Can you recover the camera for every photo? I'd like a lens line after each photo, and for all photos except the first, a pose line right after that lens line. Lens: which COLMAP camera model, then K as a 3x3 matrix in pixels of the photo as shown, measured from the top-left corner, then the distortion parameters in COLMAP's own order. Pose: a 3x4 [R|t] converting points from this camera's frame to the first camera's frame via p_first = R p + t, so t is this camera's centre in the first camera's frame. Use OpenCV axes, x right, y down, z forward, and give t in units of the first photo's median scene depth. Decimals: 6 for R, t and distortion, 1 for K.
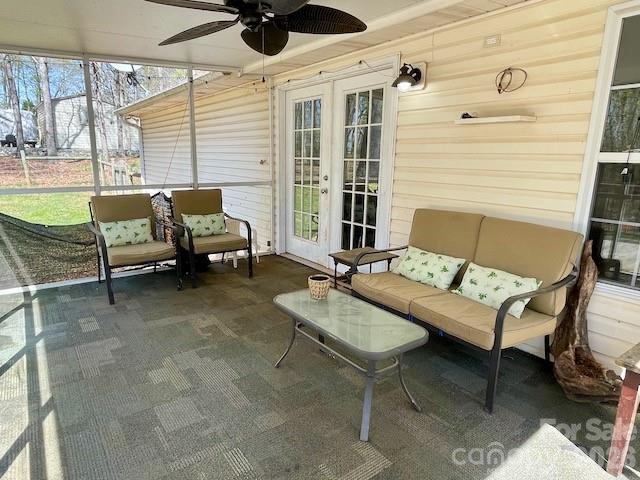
lens RADIAL K [[391.8, 0, 314.2], [0, 391.8, 242.1], [0, 0, 1]] dist [-0.012398, 0.001650]
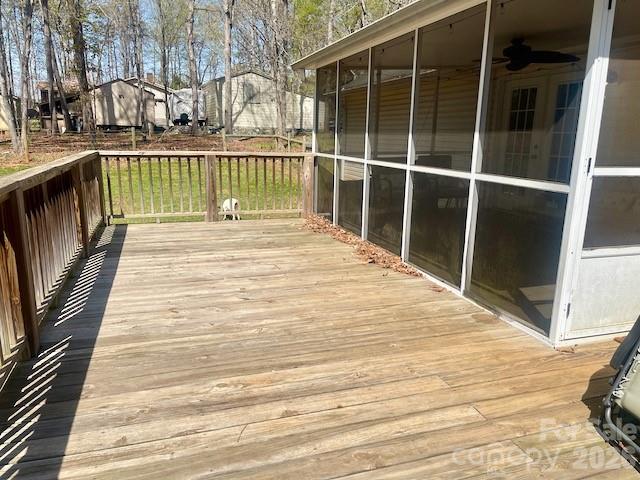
lens RADIAL K [[486.6, 0, 317.9], [0, 486.6, 242.9], [0, 0, 1]] dist [0.084219, -0.108476]
pose [[0.948609, 0.063608, -0.309991, -0.149039], [-0.063497, 0.997927, 0.010458, 0.211758], [0.310014, 0.009763, 0.950682, -0.912370]]
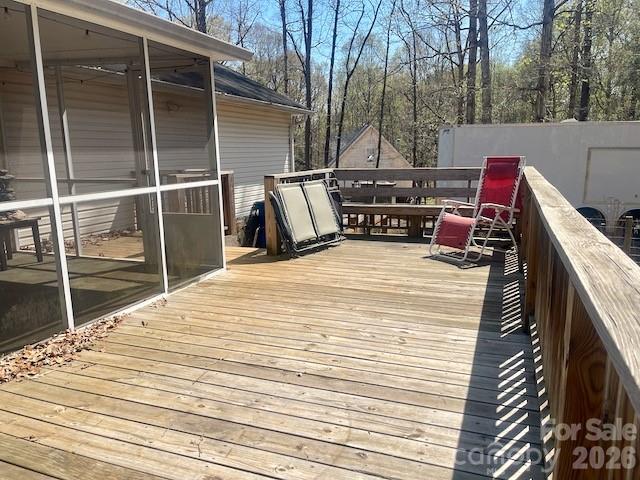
lens RADIAL K [[486.6, 0, 317.9], [0, 486.6, 242.9], [0, 0, 1]] dist [0.084219, -0.108476]
pose [[-0.539785, -0.172793, 0.823878, -1.245112], [0.181593, 0.931762, 0.314395, -0.085381], [-0.821983, 0.319316, -0.471573, 0.312436]]
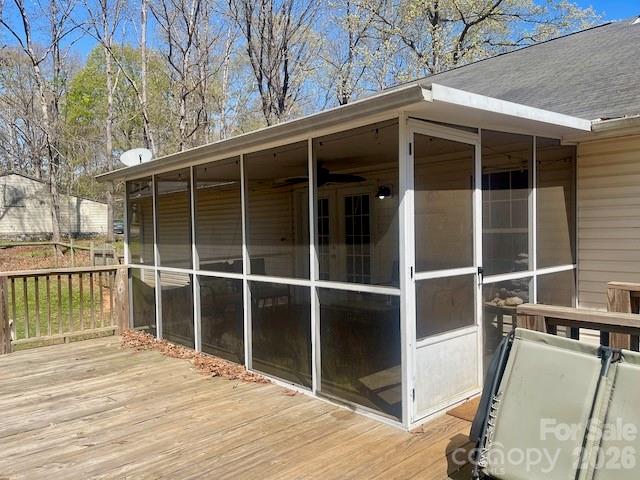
lens RADIAL K [[486.6, 0, 317.9], [0, 486.6, 242.9], [0, 0, 1]] dist [0.084219, -0.108476]
pose [[0.993280, -0.043718, 0.107160, -0.262989], [0.062962, 0.981026, -0.183367, 0.182312], [-0.097110, 0.188881, 0.977186, -0.964985]]
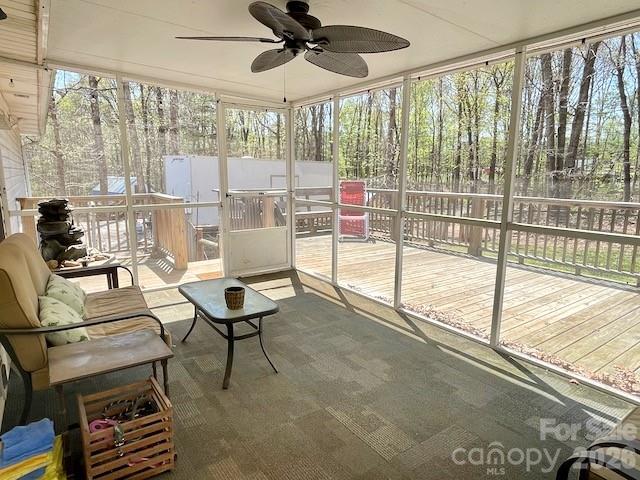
lens RADIAL K [[391.8, 0, 314.2], [0, 391.8, 242.1], [0, 0, 1]] dist [-0.012398, 0.001650]
pose [[-0.999194, -0.033442, 0.022205, -0.128555], [-0.022434, 0.923910, 0.381951, -0.253228], [-0.033289, 0.381145, -0.923916, 1.143299]]
